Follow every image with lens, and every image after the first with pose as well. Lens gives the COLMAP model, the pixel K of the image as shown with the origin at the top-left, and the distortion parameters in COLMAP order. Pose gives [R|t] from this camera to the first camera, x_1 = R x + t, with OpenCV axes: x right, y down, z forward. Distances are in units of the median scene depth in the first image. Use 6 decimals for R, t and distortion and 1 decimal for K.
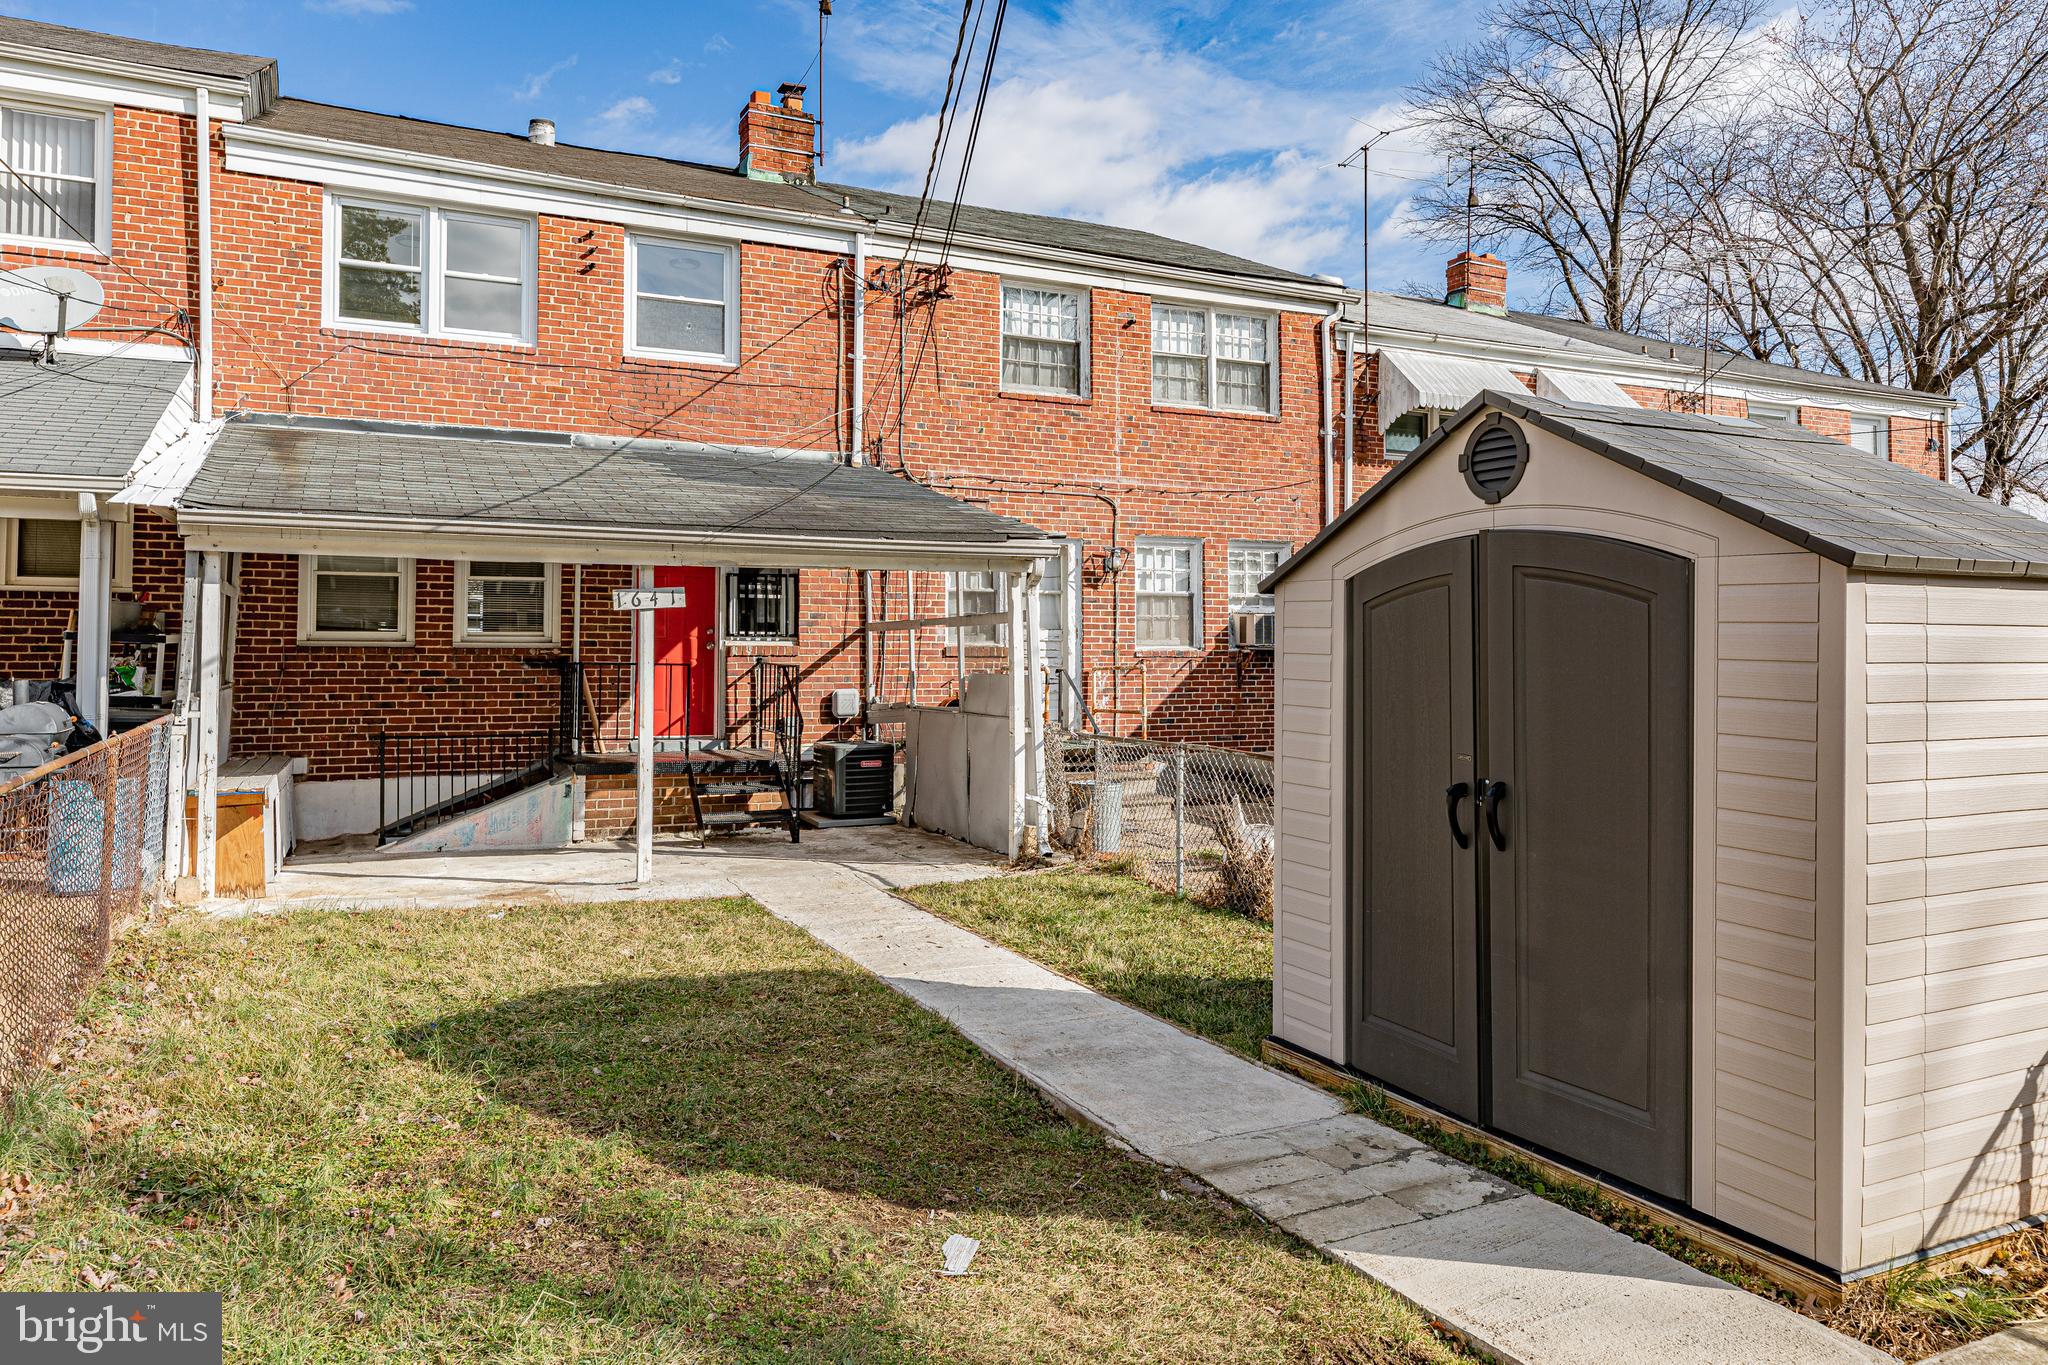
lens RADIAL K [[1411.0, 0, 1022.9], [0, 1411.0, 624.0], [0, 0, 1]] dist [0.017119, 0.001827]
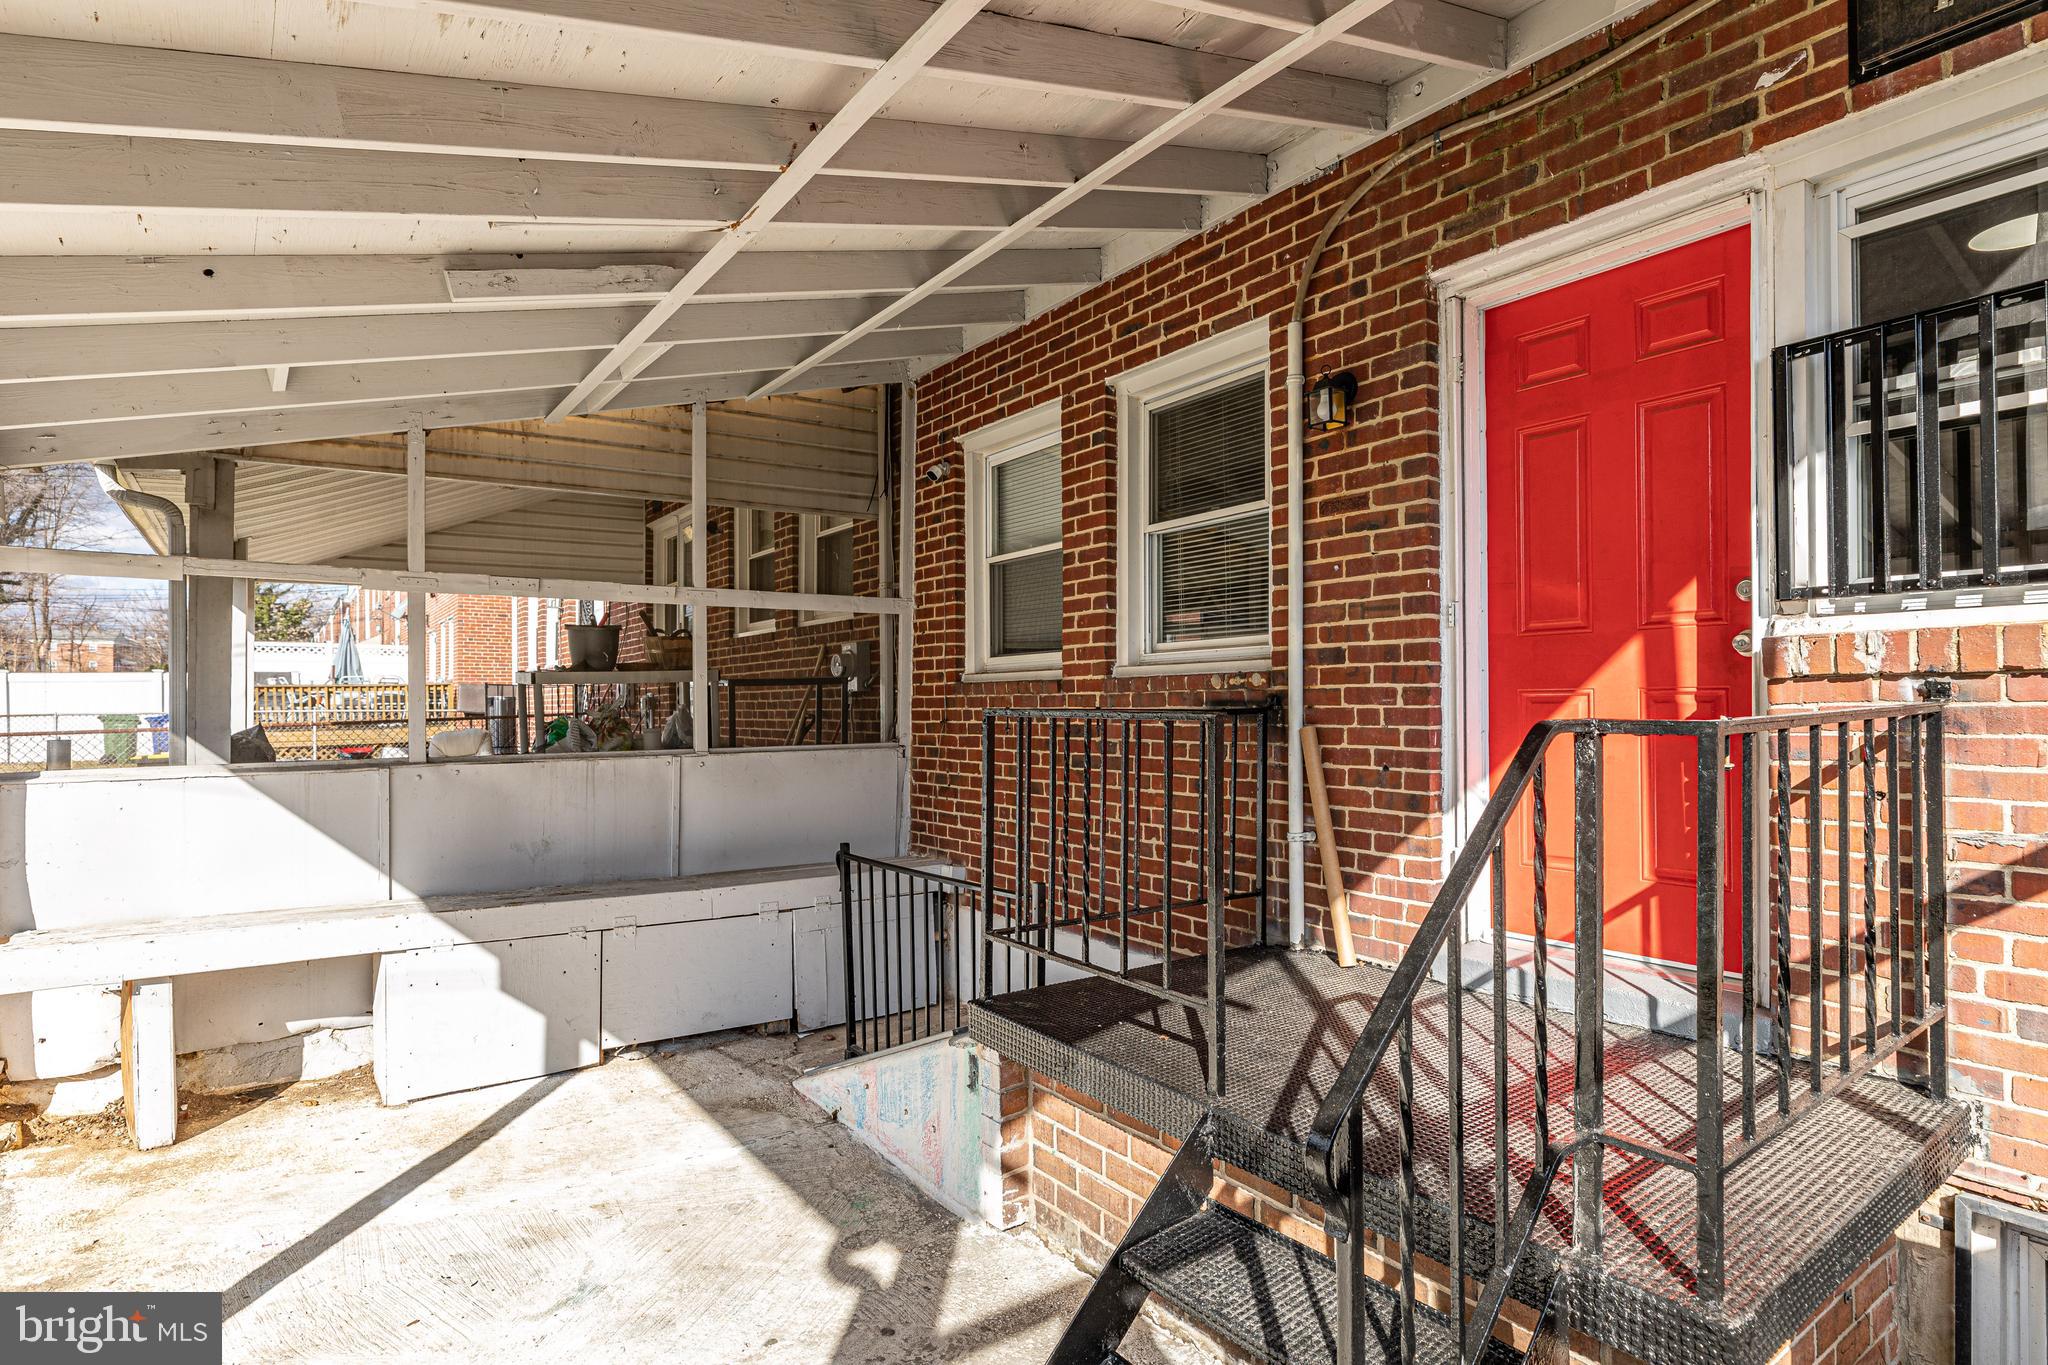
lens RADIAL K [[1051.1, 0, 1028.2], [0, 1051.1, 694.0], [0, 0, 1]] dist [-0.001485, -0.000106]
pose [[0.180865, -0.015538, -0.983385, -0.051136], [0.031647, 0.999449, -0.009971, 0.022831], [0.982999, -0.029317, 0.181257, 0.834220]]
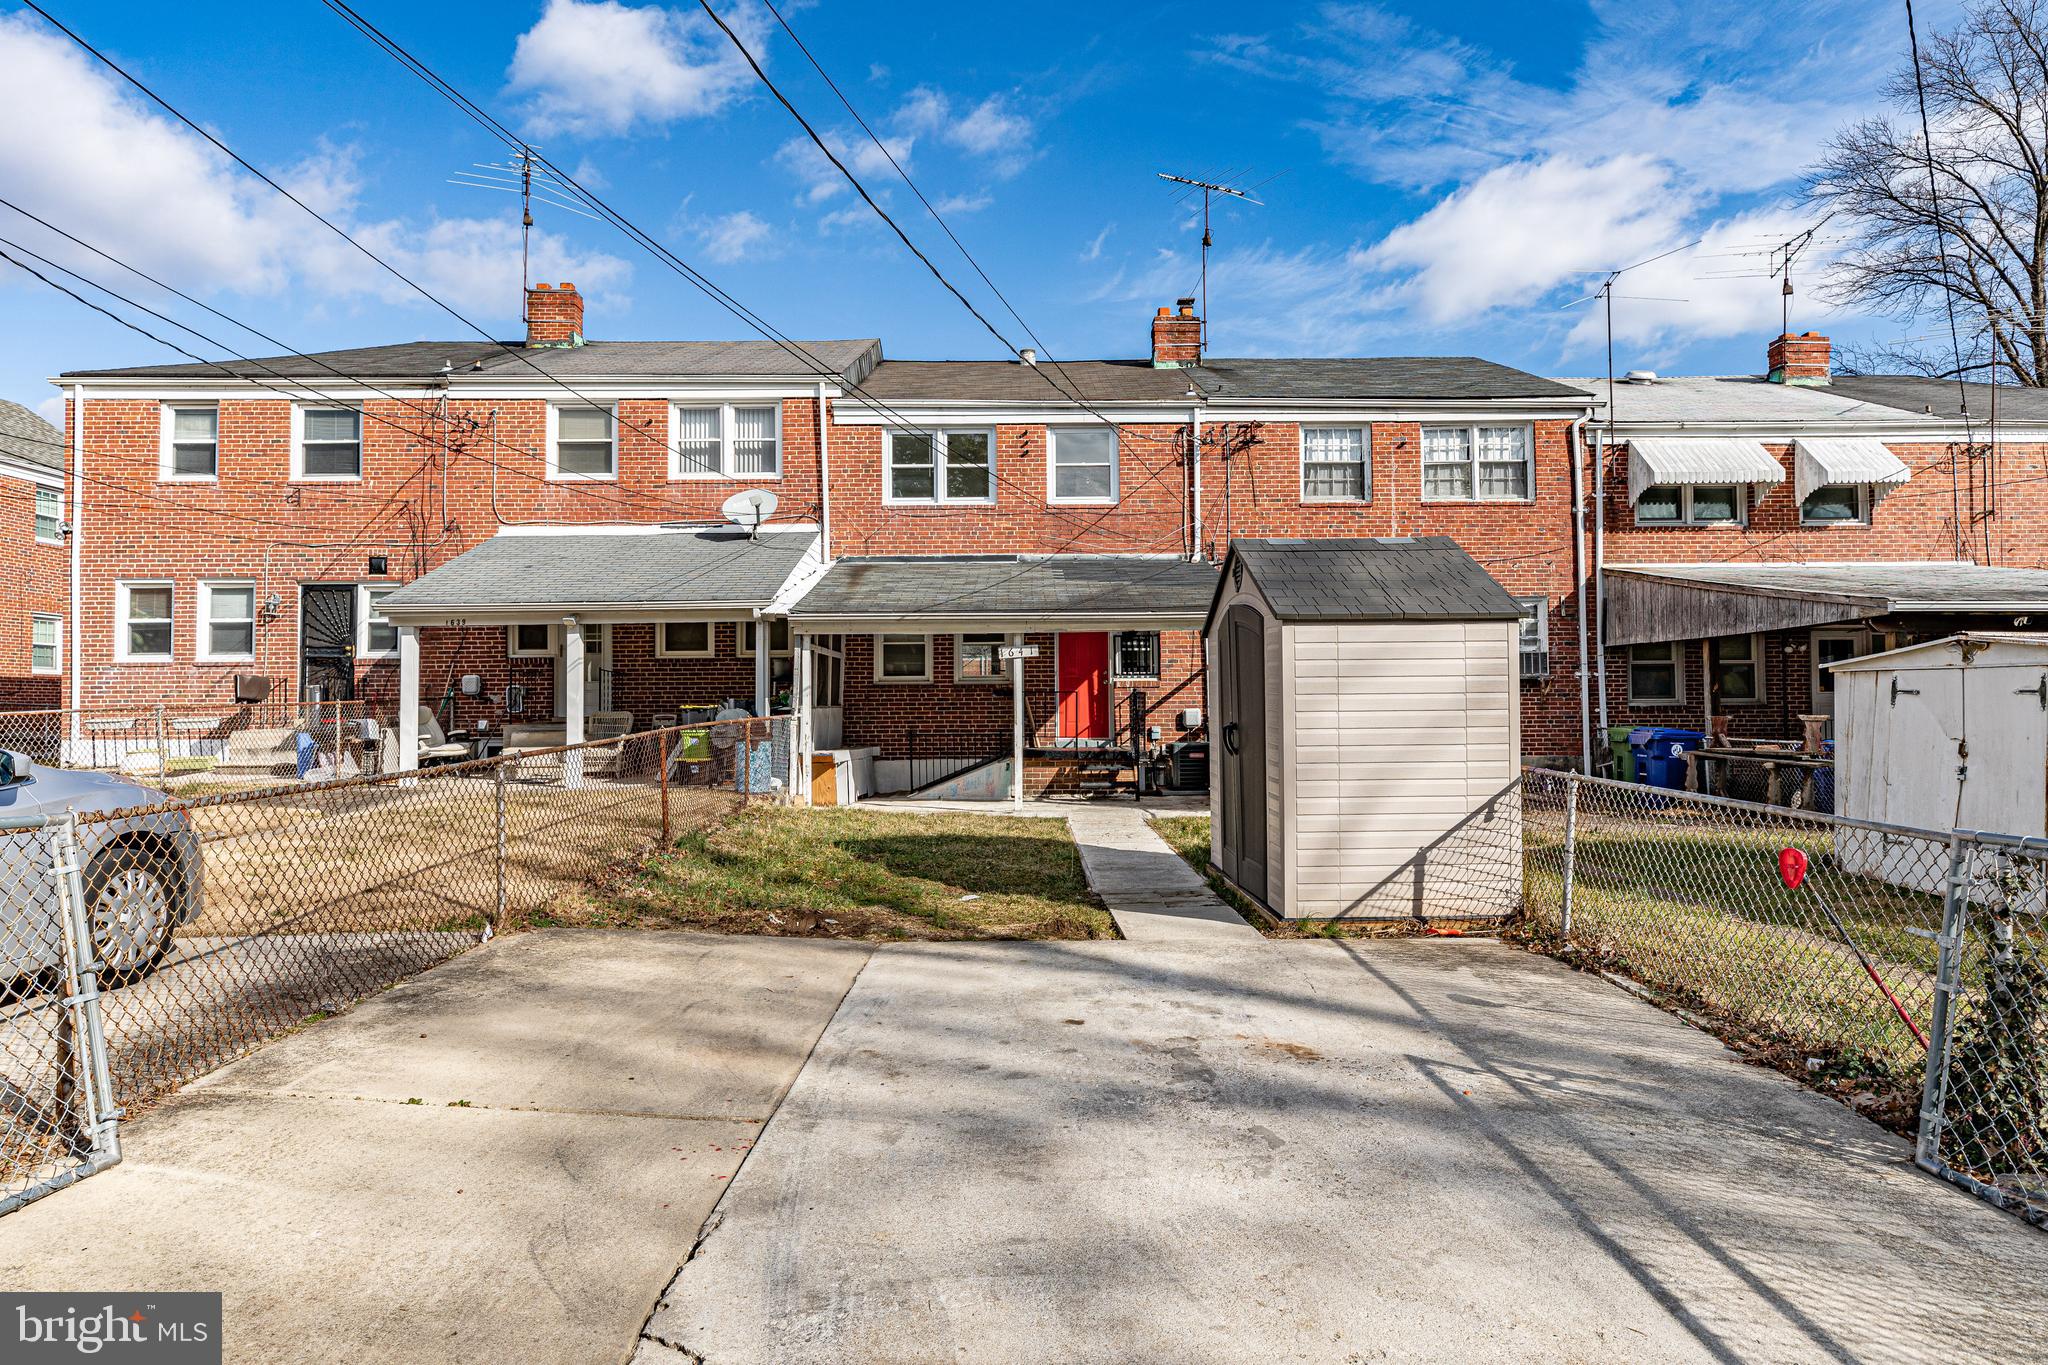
lens RADIAL K [[1208.2, 0, 1025.2], [0, 1208.2, 689.7], [0, 0, 1]] dist [0.007483, 0.004453]
pose [[0.903372, -0.015451, -0.428579, 0.277663], [0.019888, 0.999785, 0.005877, 0.014794], [0.428396, -0.013833, 0.903485, -0.261903]]
